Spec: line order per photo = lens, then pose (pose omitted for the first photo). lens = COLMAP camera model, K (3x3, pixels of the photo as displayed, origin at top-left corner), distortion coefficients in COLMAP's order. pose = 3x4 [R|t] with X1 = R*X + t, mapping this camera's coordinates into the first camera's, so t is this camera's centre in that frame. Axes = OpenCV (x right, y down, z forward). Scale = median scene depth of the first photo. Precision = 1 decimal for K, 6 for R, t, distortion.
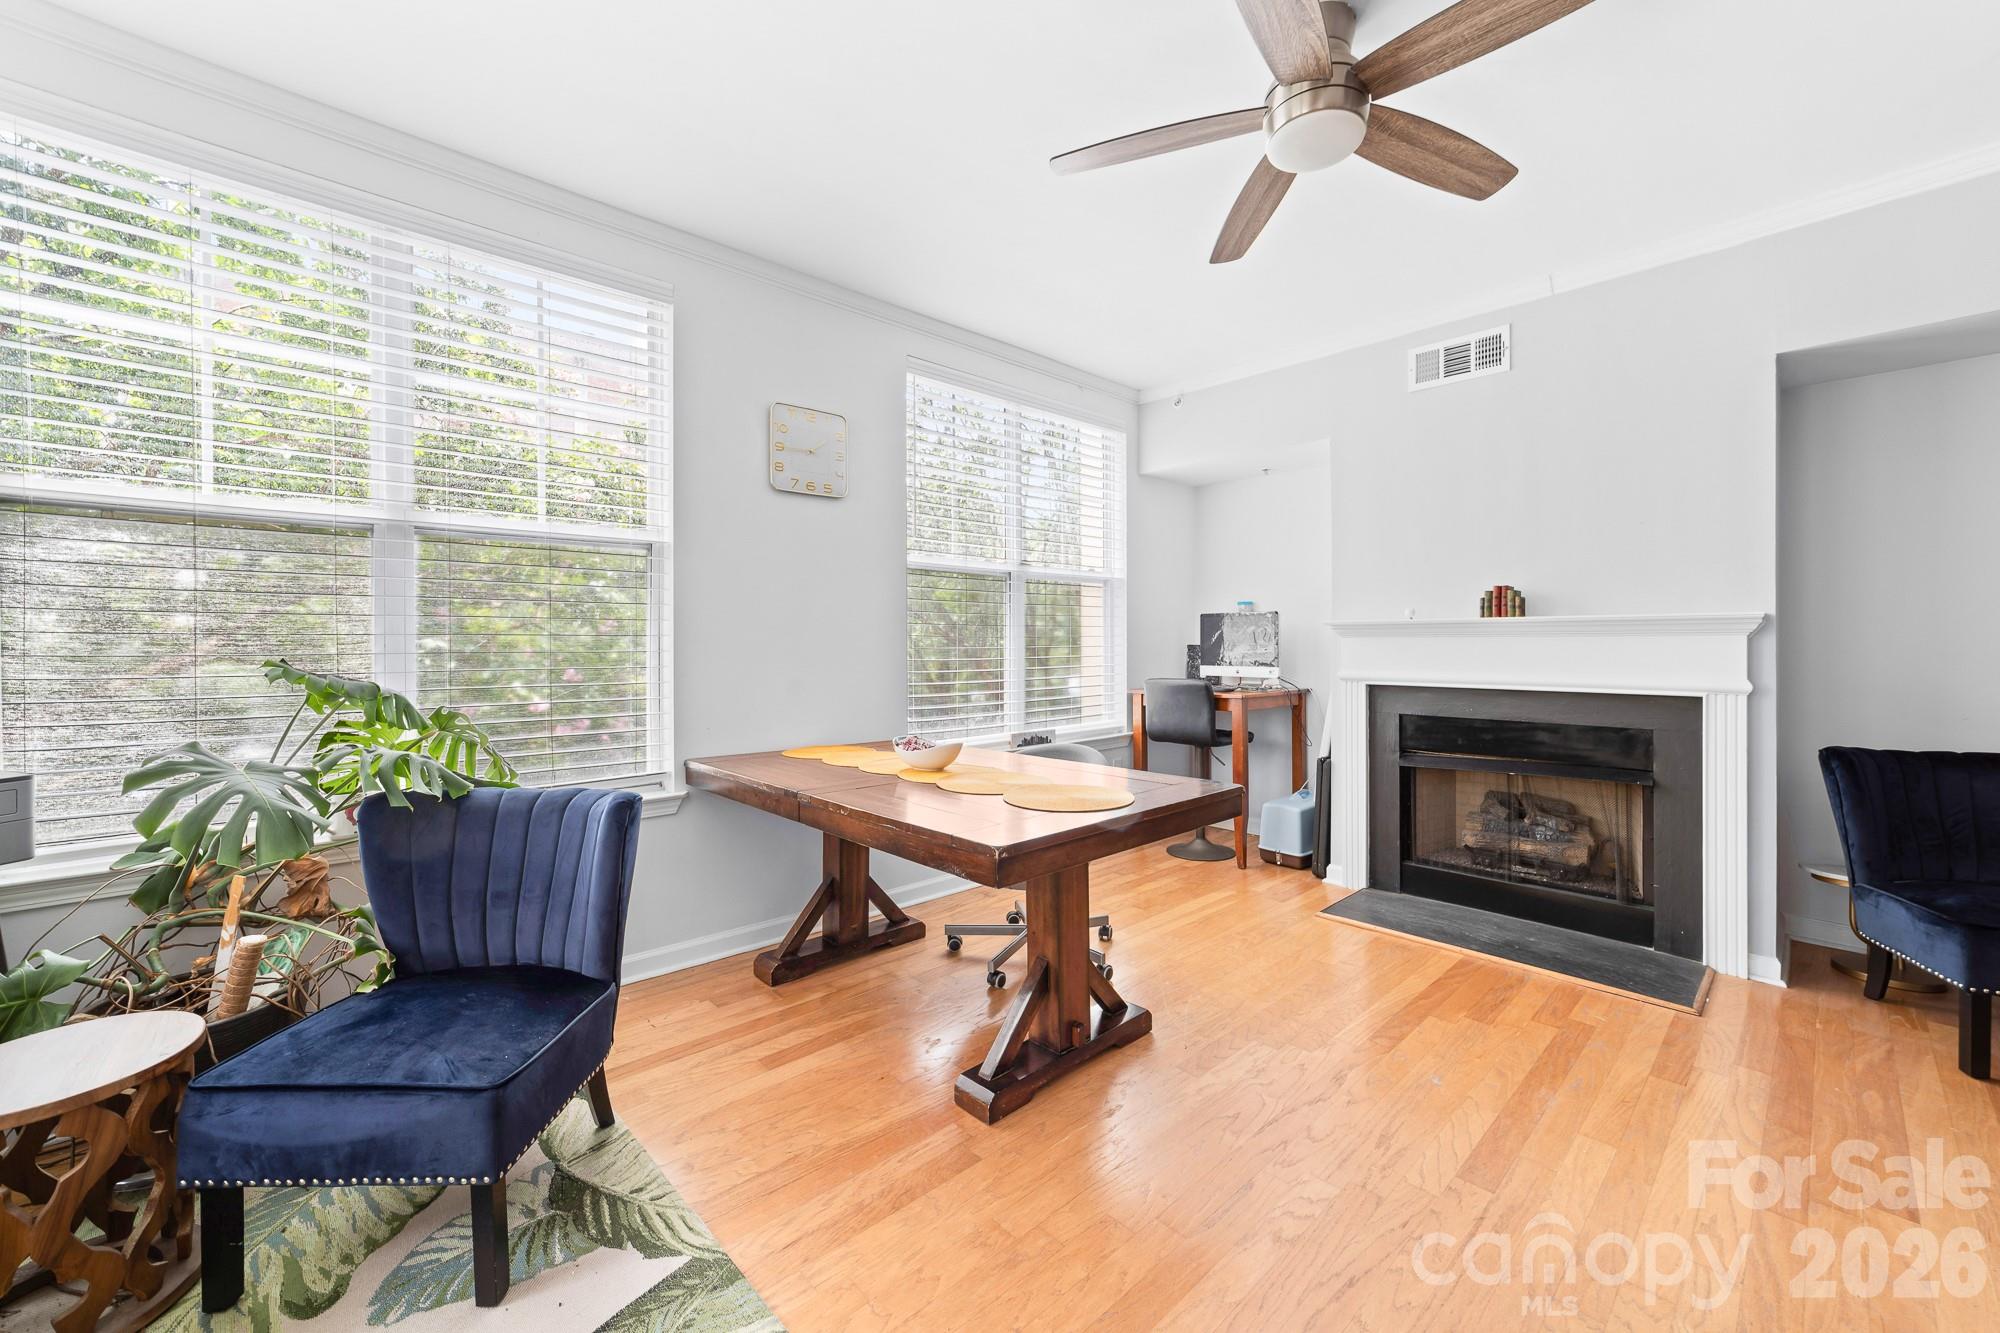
lens RADIAL K [[790.5, 0, 1032.6], [0, 790.5, 645.4], [0, 0, 1]] dist [-0.016215, 0.007879]
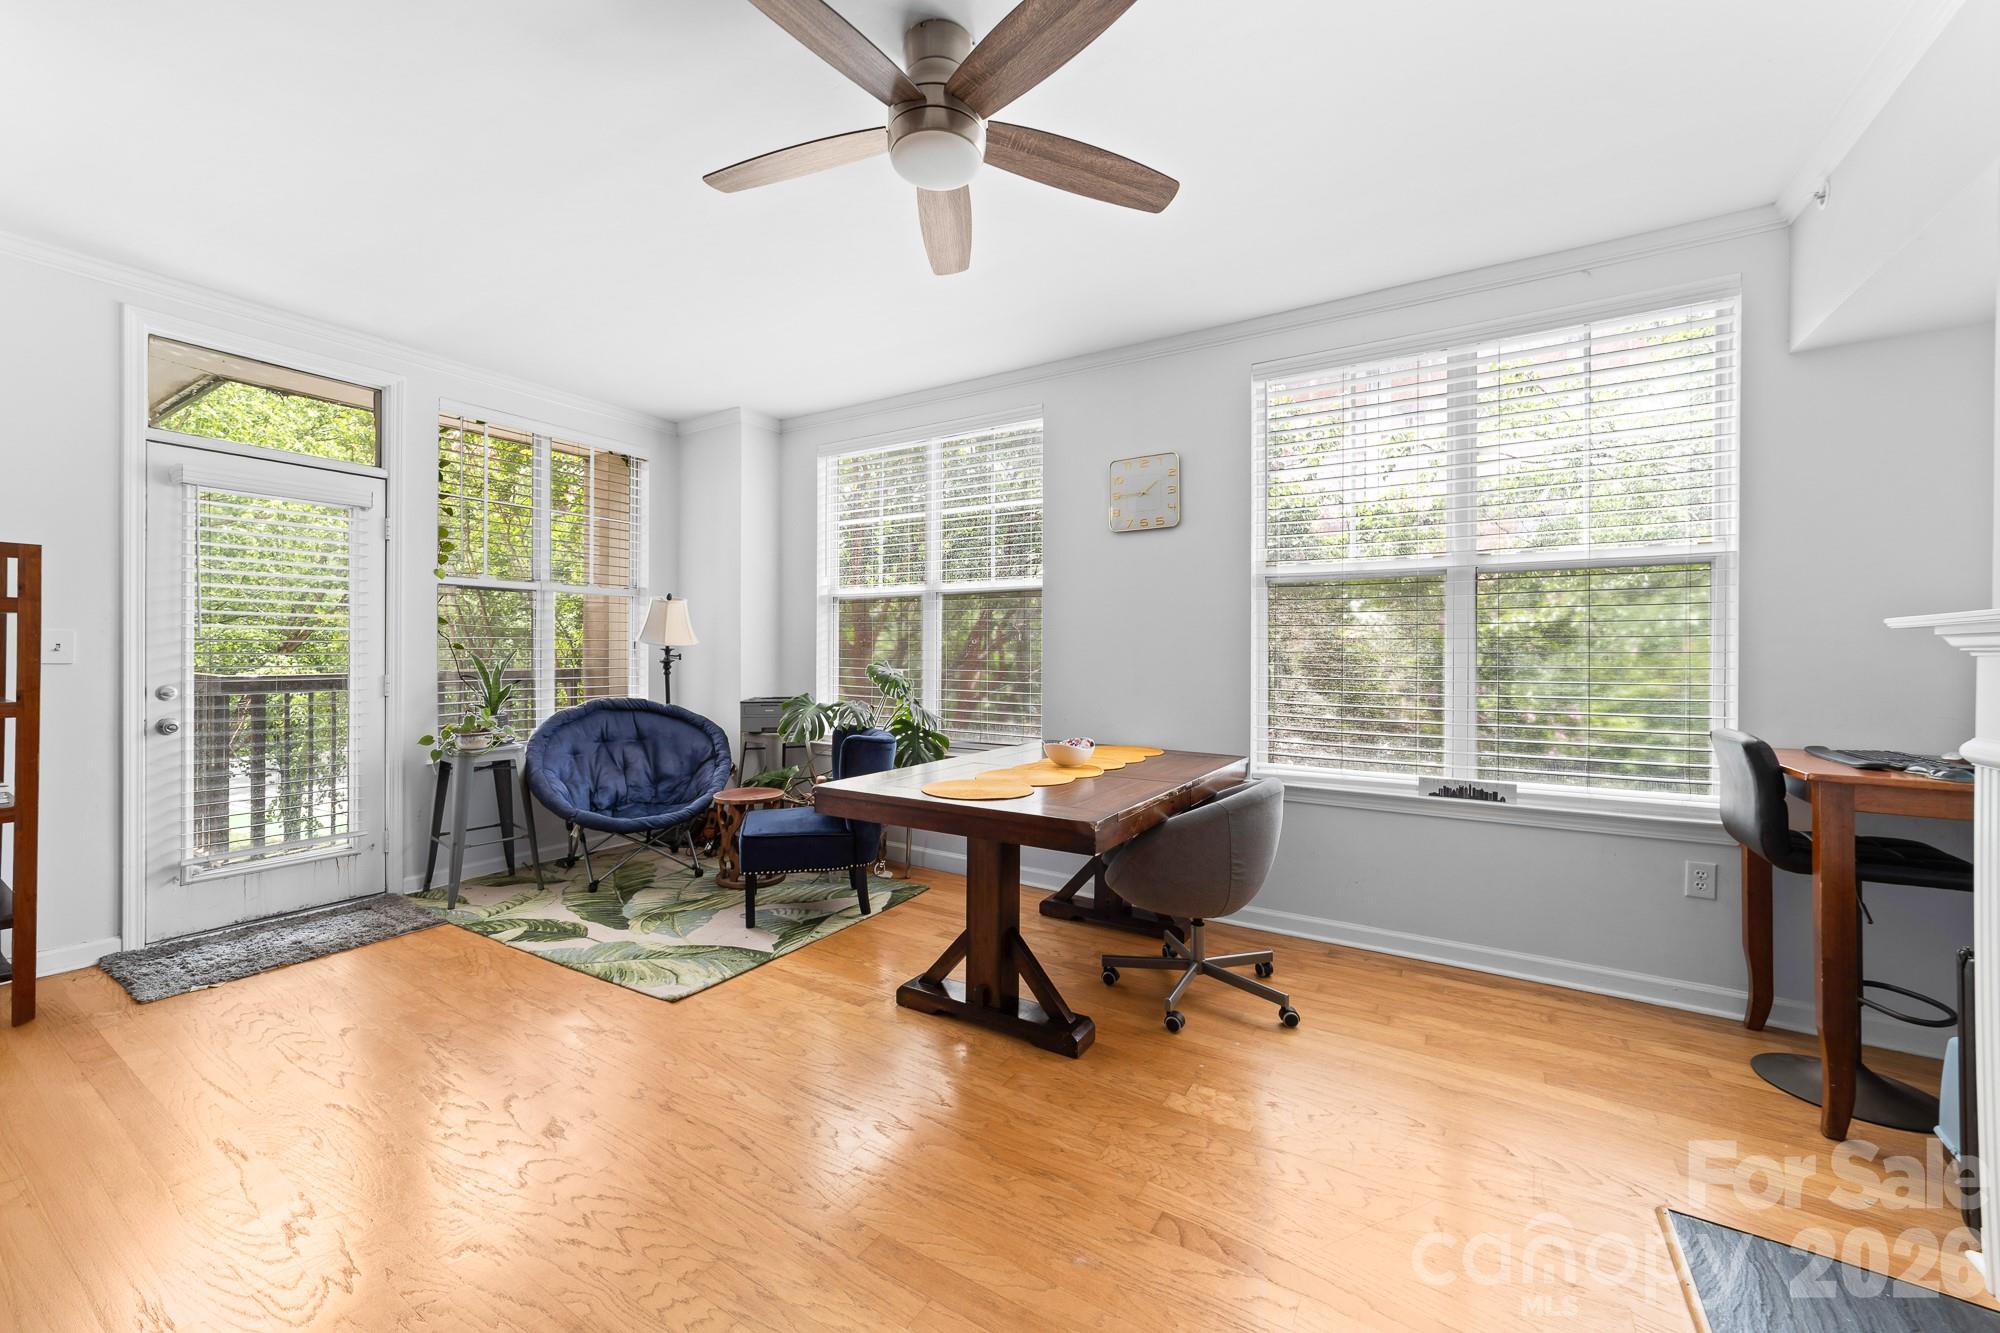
lens RADIAL K [[790.5, 0, 958.9], [0, 790.5, 653.6], [0, 0, 1]] dist [-0.016215, 0.007879]
pose [[0.208965, -0.000345, -0.977923, 0.880308], [-0.012317, 0.999920, -0.002984, -0.003032], [0.977846, 0.012668, 0.208944, 0.538073]]
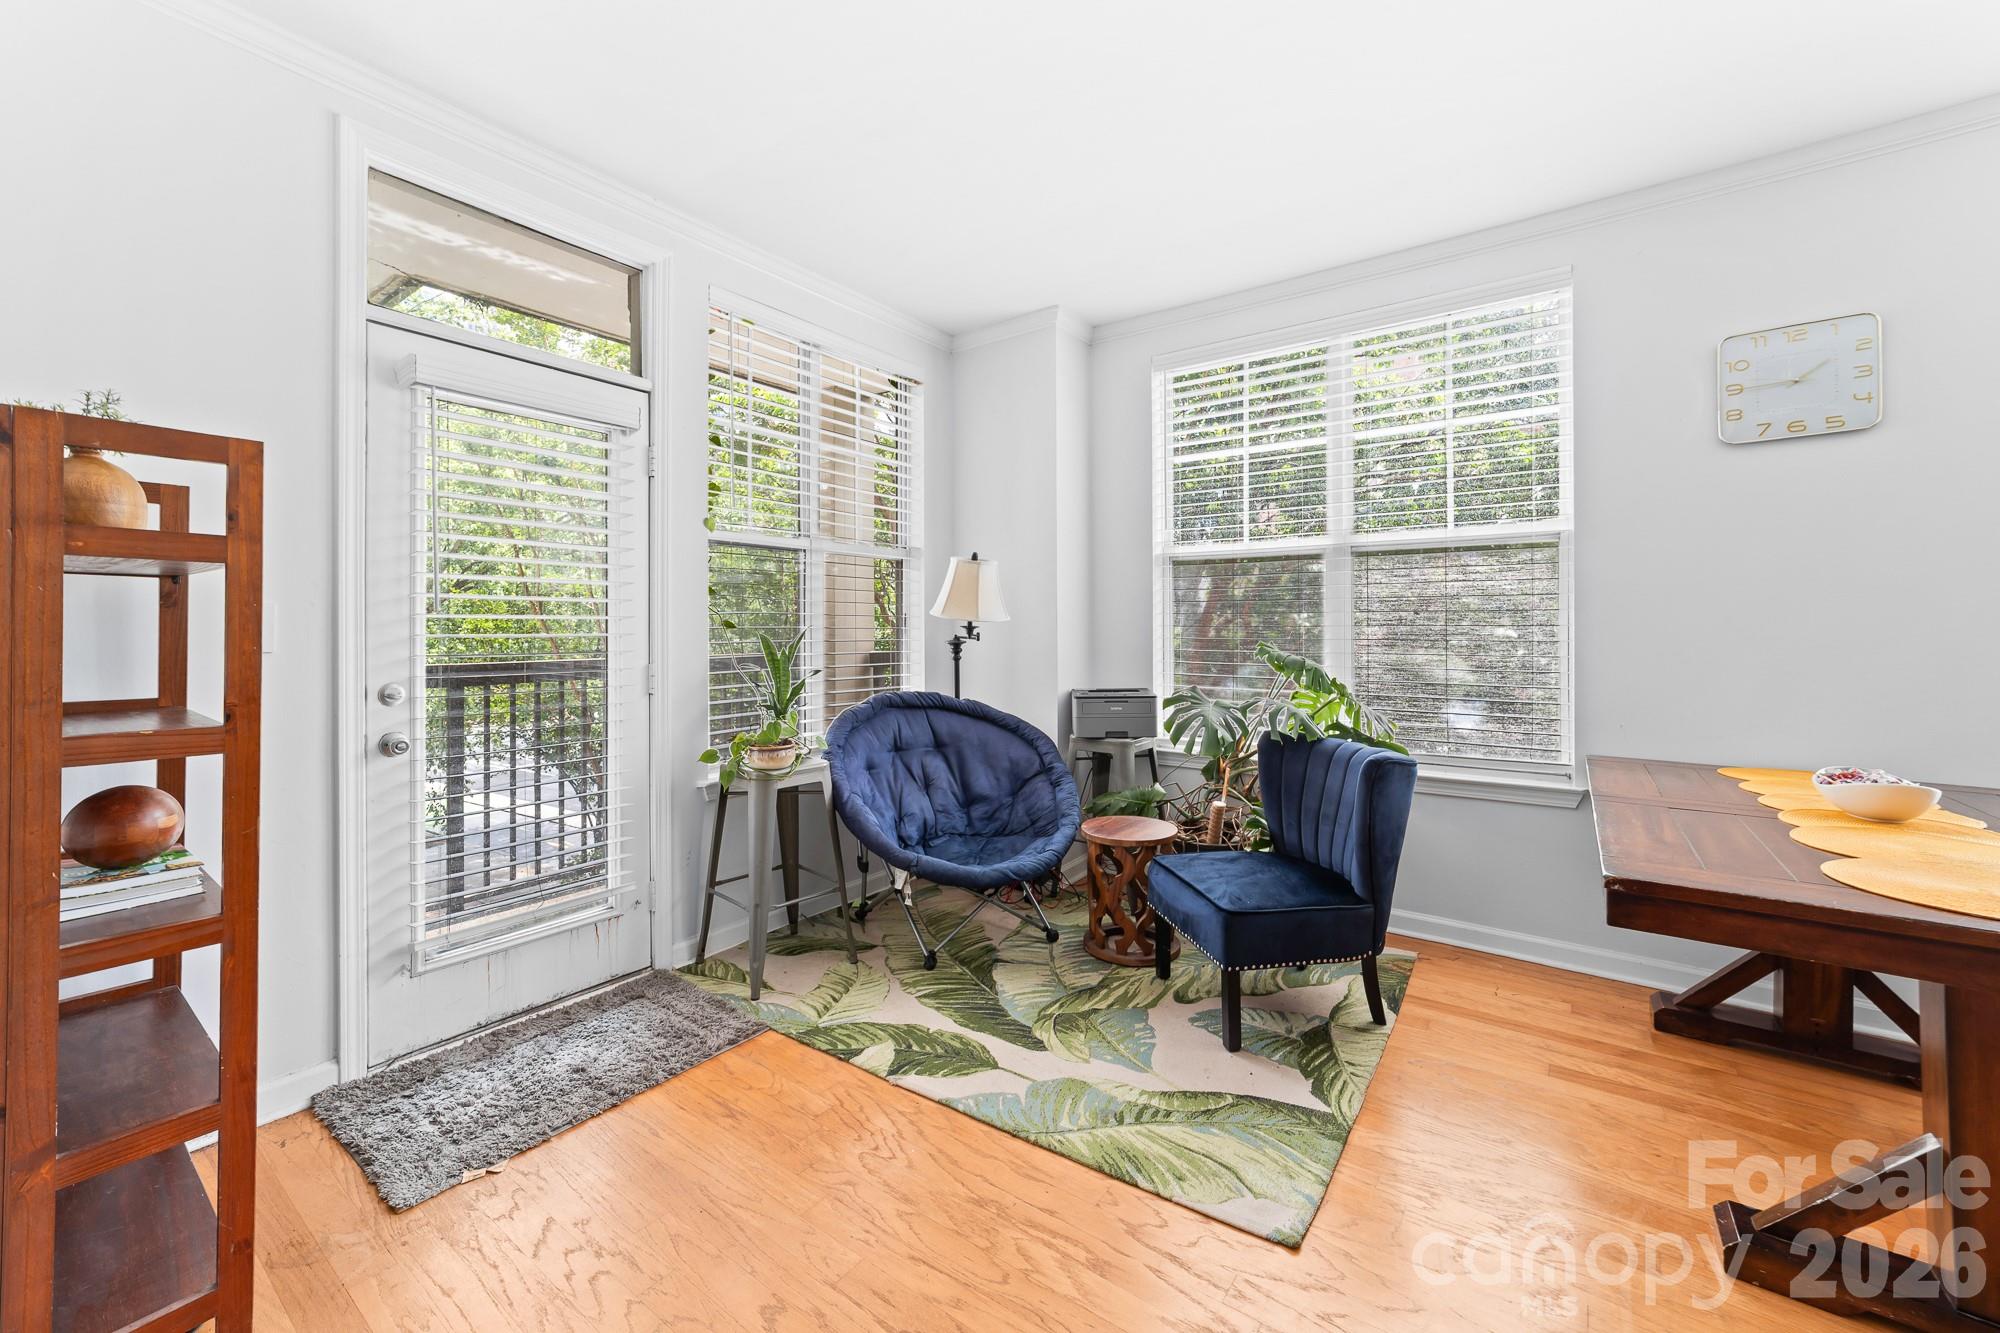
lens RADIAL K [[790.5, 0, 956.9], [0, 790.5, 627.9], [0, 0, 1]] dist [-0.016215, 0.007879]
pose [[0.140647, -0.007323, -0.990033, 0.389027], [-0.005401, 0.999952, -0.008163, 0.002605], [0.990045, 0.006495, 0.140600, 0.108976]]
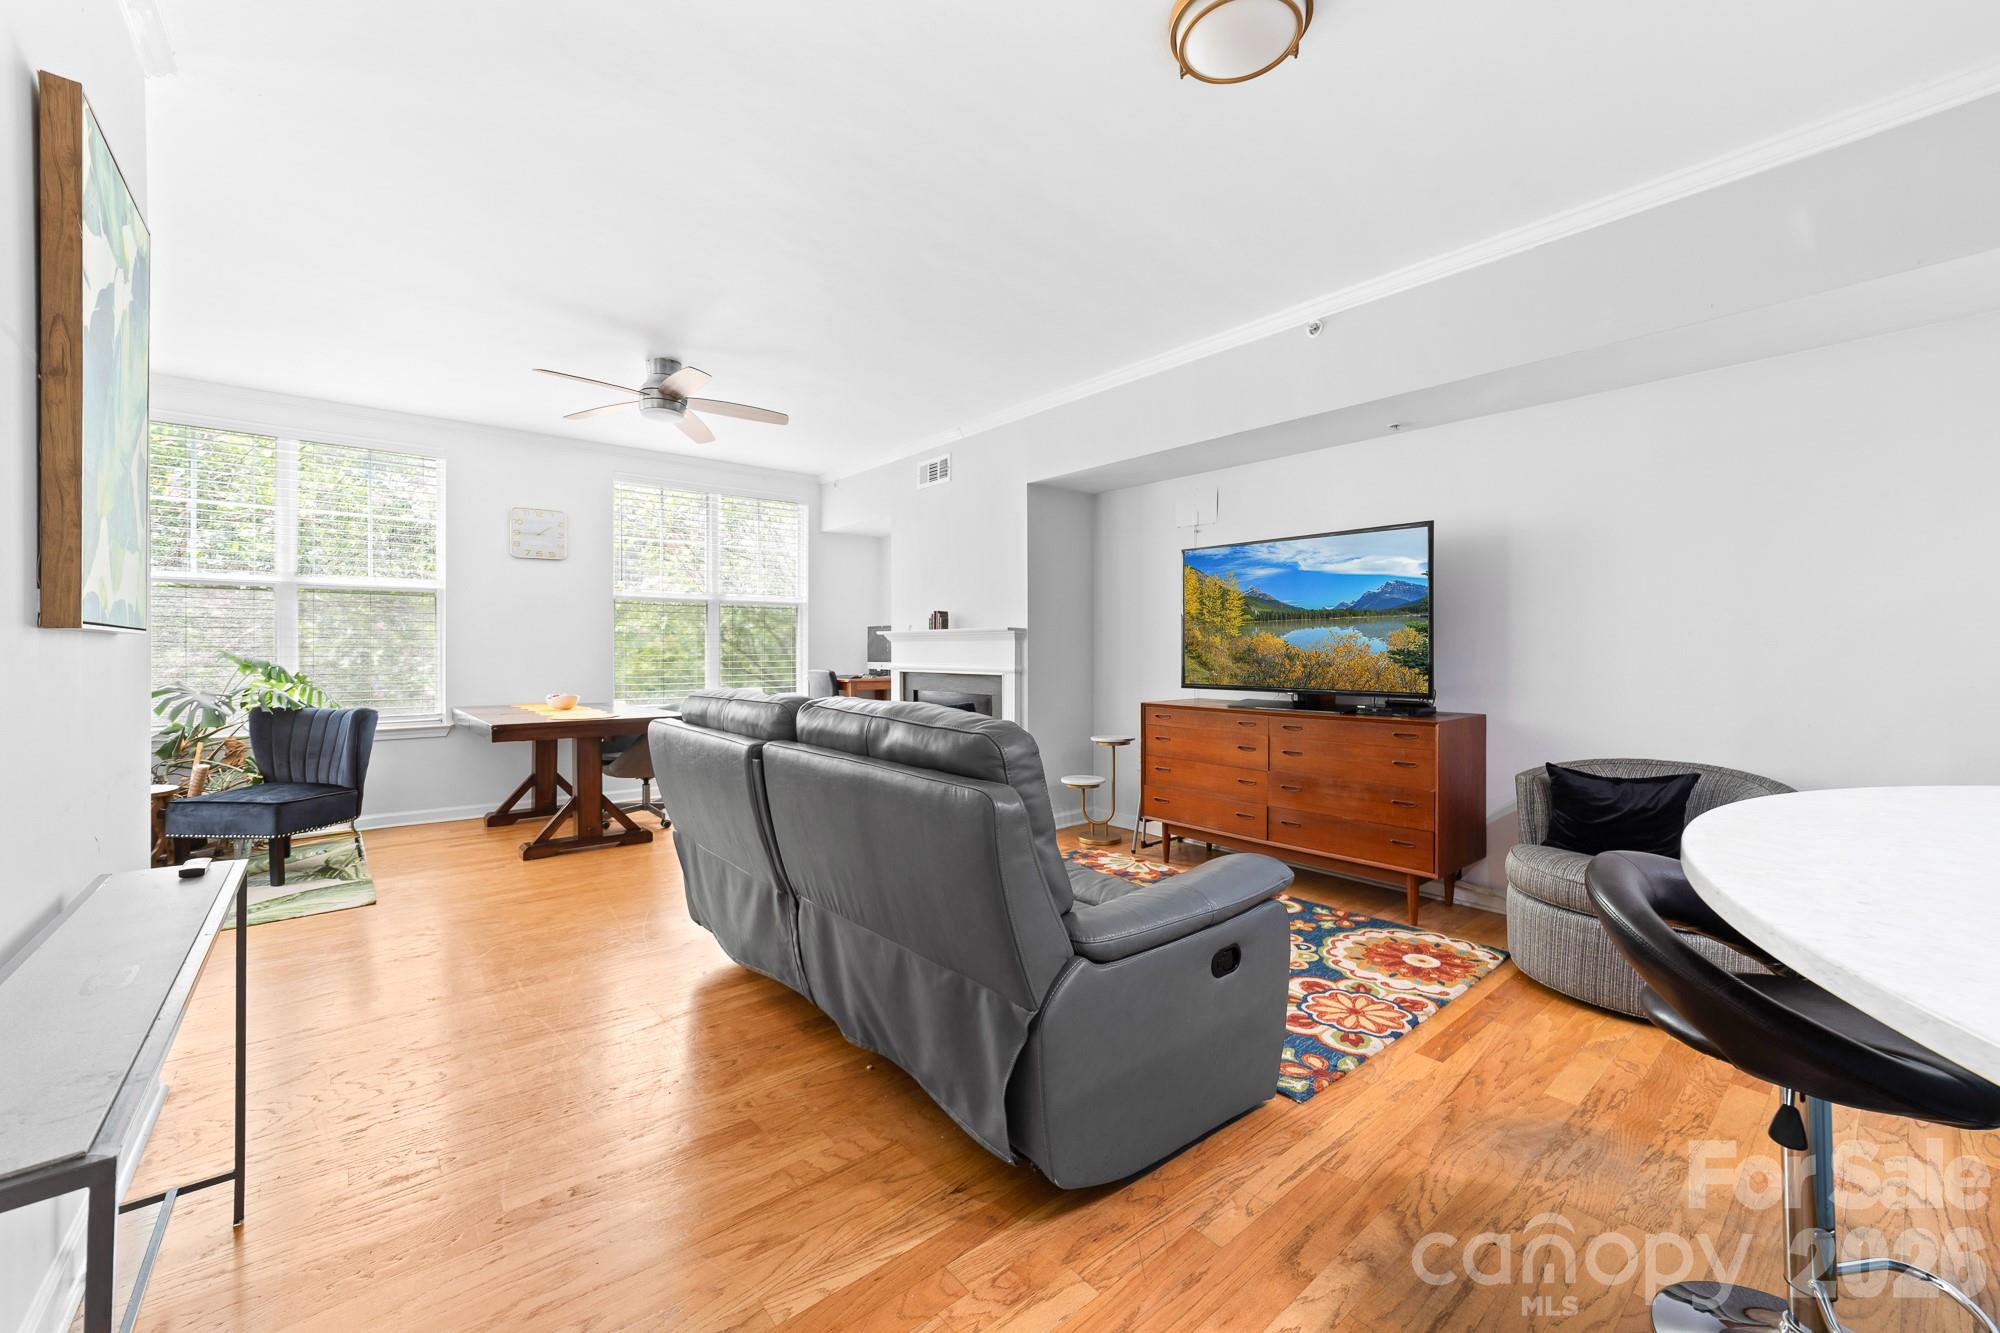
lens RADIAL K [[790.5, 0, 1029.0], [0, 790.5, 654.4], [0, 0, 1]] dist [-0.016215, 0.007879]
pose [[0.998939, 0.002552, -0.045972, 0.968494], [-0.002527, 0.999997, 0.000596, 0.018024], [0.045973, -0.000480, 0.998943, -0.754873]]
